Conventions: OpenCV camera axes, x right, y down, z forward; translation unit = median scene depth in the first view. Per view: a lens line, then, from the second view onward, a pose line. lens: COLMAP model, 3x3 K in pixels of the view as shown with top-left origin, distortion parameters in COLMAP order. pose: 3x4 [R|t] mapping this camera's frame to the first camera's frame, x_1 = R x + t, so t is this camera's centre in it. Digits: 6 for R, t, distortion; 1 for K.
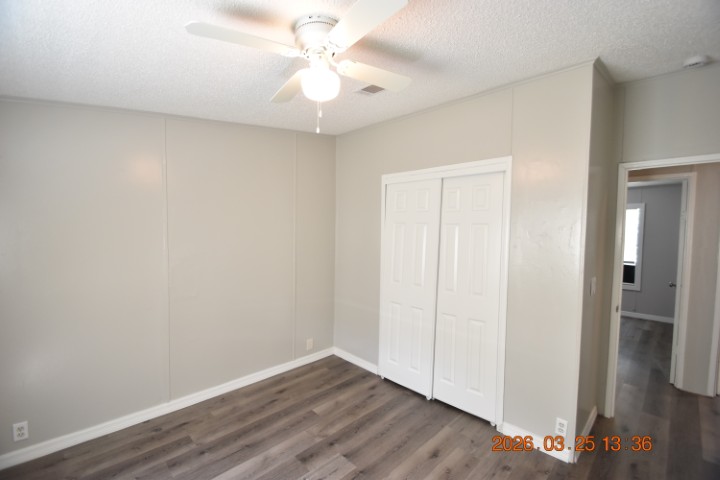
lens RADIAL K [[314.4, 0, 359.5], [0, 314.4, 241.6], [0, 0, 1]] dist [0.013966, -0.017509]
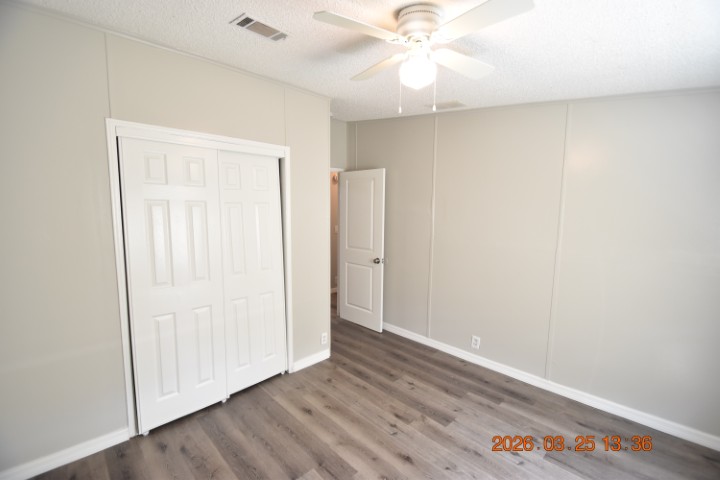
lens RADIAL K [[314.4, 0, 359.5], [0, 314.4, 241.6], [0, 0, 1]] dist [0.013966, -0.017509]
pose [[0.004386, -0.118845, 0.992903, -0.692342], [0.039999, 0.992139, 0.118576, -0.041331], [-0.999190, 0.039195, 0.009105, 0.676609]]
